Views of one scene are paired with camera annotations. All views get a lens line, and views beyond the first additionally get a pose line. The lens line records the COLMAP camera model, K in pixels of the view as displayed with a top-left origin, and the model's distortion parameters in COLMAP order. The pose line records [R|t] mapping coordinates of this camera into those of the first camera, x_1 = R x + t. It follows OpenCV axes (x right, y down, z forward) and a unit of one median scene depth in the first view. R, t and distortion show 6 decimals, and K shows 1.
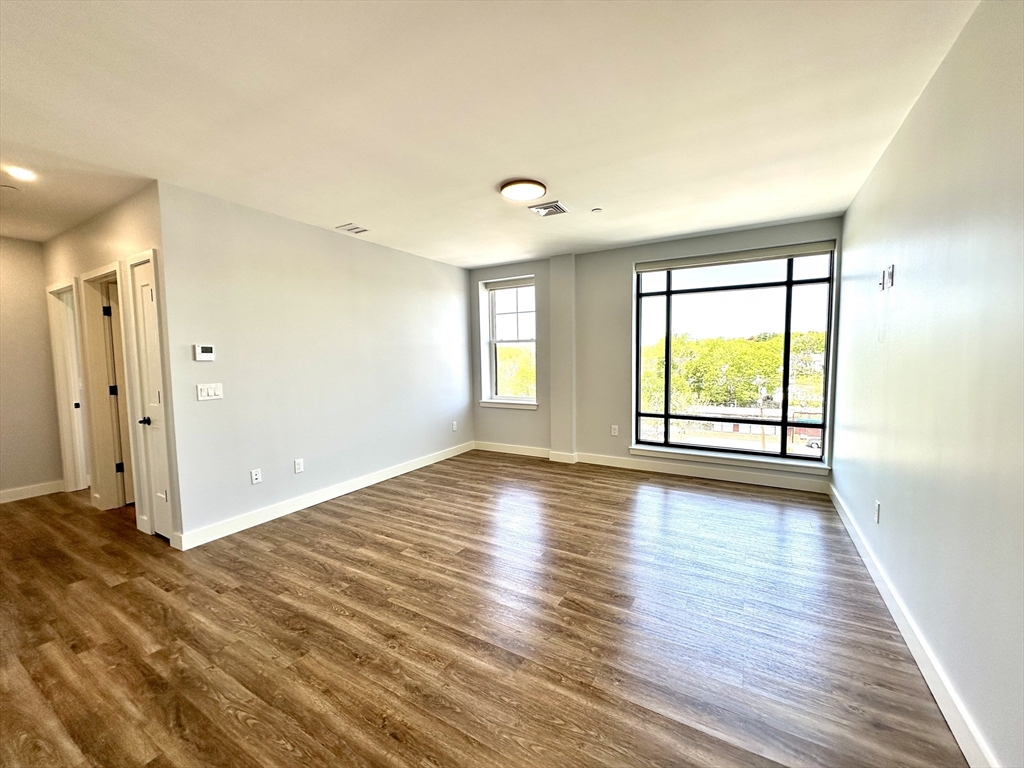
lens RADIAL K [[406.1, 0, 511.4], [0, 406.1, 383.5], [0, 0, 1]] dist [-0.002341, 0.000844]
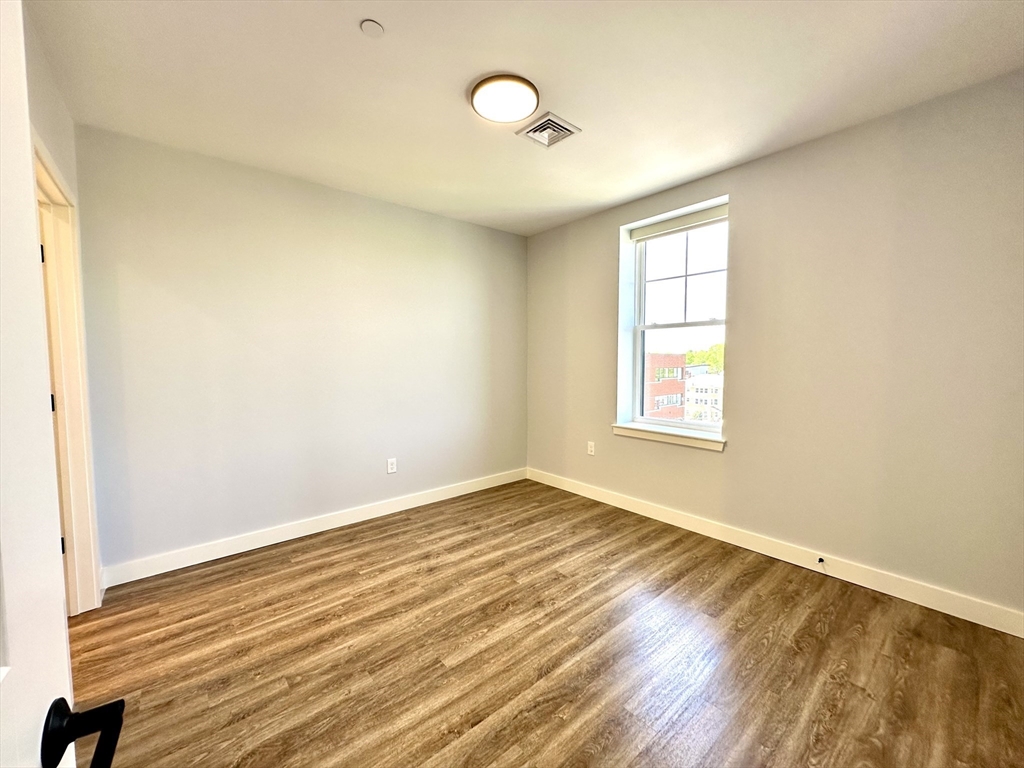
lens RADIAL K [[406.1, 0, 509.4], [0, 406.1, 381.3], [0, 0, 1]] dist [-0.002341, 0.000844]
pose [[0.947054, 0.034424, -0.319223, -0.047671], [-0.036168, 0.999346, 0.000466, -0.022185], [0.319030, 0.011104, 0.947679, 0.528773]]
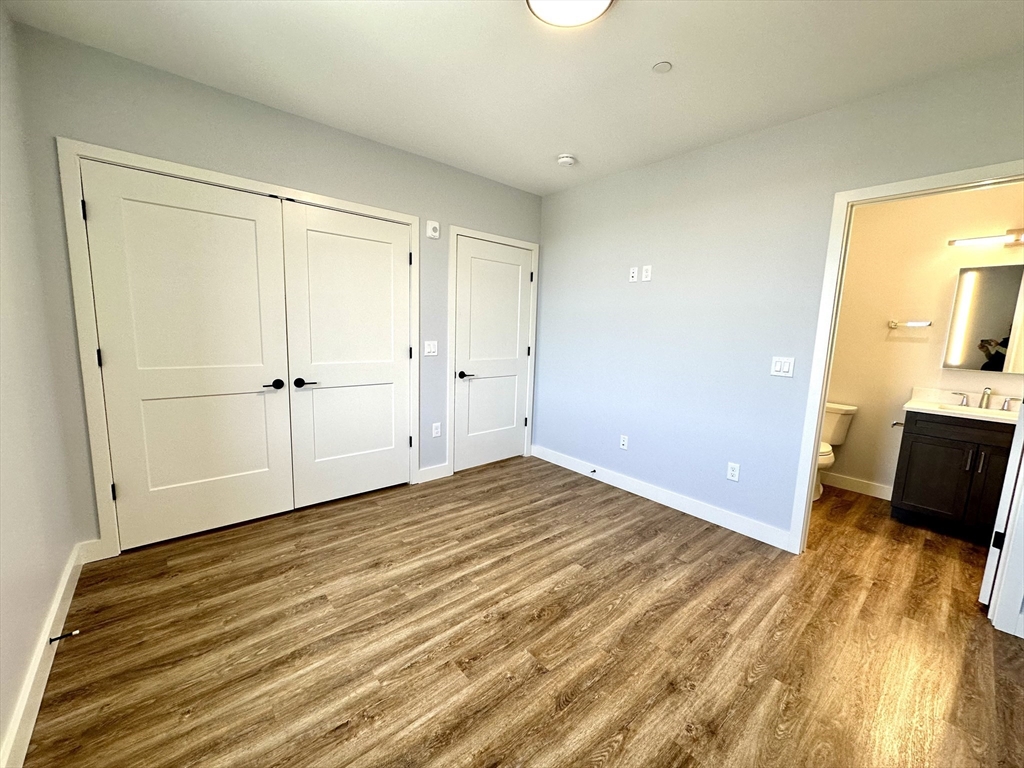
lens RADIAL K [[406.1, 0, 507.5], [0, 406.1, 385.0], [0, 0, 1]] dist [-0.002341, 0.000844]
pose [[-0.950550, -0.056500, 0.305389, -0.297530], [0.004408, 0.980760, 0.195170, -0.079948], [-0.310541, 0.186865, -0.932012, 1.414495]]
